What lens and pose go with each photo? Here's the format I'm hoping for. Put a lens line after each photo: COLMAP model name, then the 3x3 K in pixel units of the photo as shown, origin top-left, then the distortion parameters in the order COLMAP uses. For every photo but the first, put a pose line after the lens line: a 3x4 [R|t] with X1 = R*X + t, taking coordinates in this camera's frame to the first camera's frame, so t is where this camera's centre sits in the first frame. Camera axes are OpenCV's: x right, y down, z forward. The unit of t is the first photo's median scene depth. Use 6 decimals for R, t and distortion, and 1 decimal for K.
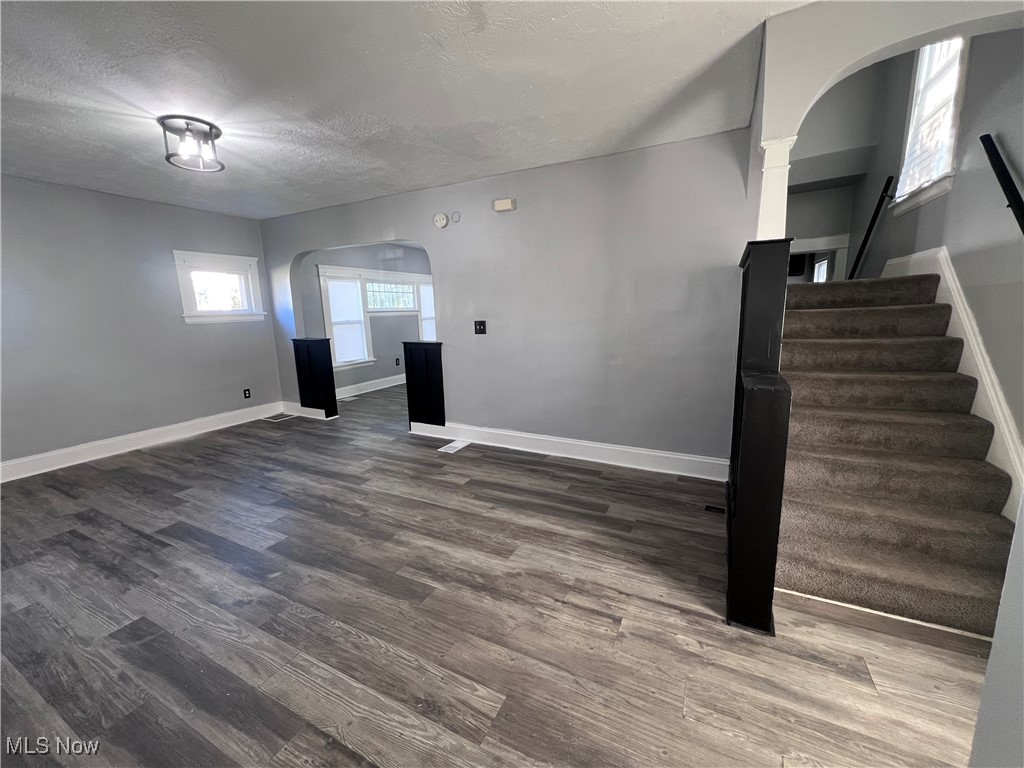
lens RADIAL K [[409.7, 0, 512.6], [0, 409.7, 383.1], [0, 0, 1]] dist [0.001542, -0.000149]
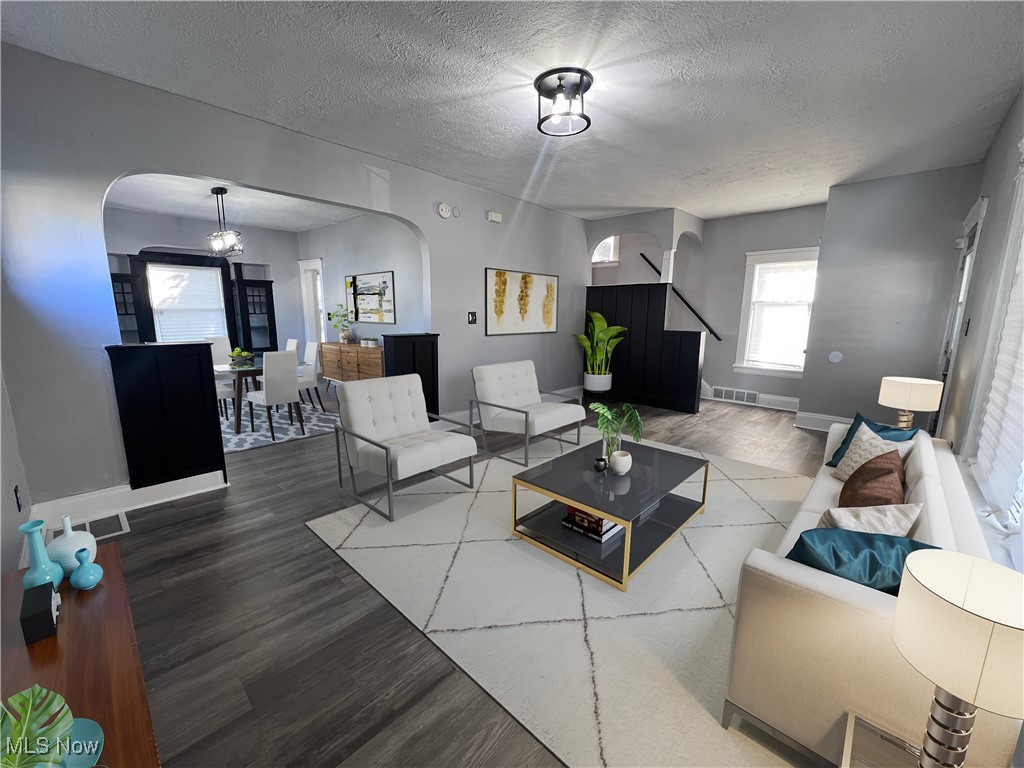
lens RADIAL K [[406.7, 0, 512.8], [0, 406.7, 384.3], [0, 0, 1]] dist [0.000830, -0.000001]
pose [[0.271396, -0.142495, 0.951861, -1.780888], [0.149674, 0.983196, 0.104511, -0.097866], [-0.950759, 0.114105, 0.288164, 0.944294]]
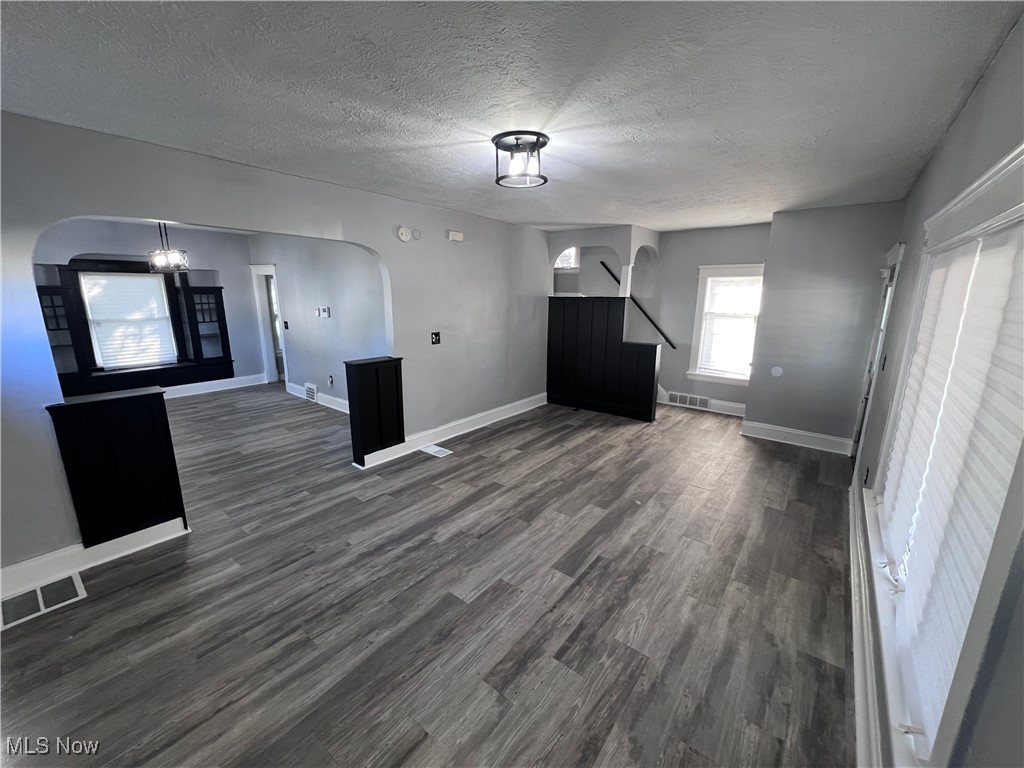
lens RADIAL K [[406.8, 0, 512.6], [0, 406.8, 383.0], [0, 0, 1]] dist [0.000957, -0.000078]
pose [[0.189330, -0.189239, 0.963505, -1.786504], [0.157341, 0.974420, 0.160465, -0.257324], [-0.969225, 0.121218, 0.214262, 0.908895]]
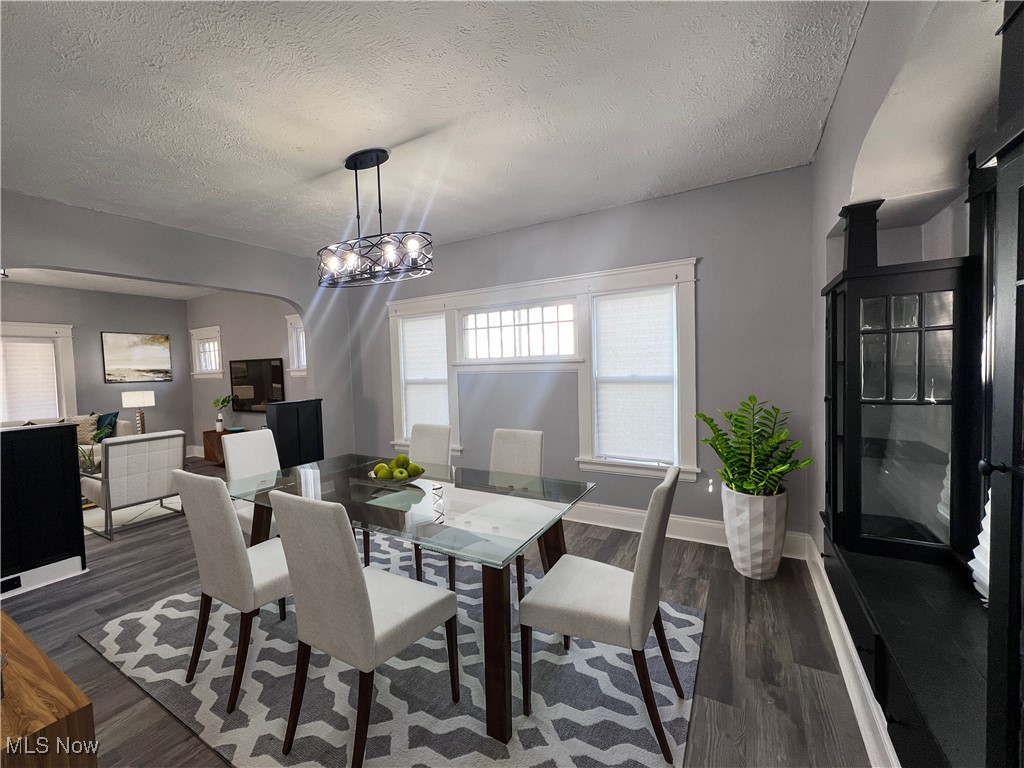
lens RADIAL K [[407.8, 0, 506.9], [0, 407.8, 384.9], [0, 0, 1]] dist [-0.042208, -0.000057]
pose [[0.004714, 0.067816, -0.997687, 0.599671], [-0.153128, 0.985980, 0.066297, -0.538694], [0.988195, 0.152462, 0.015033, 2.944662]]
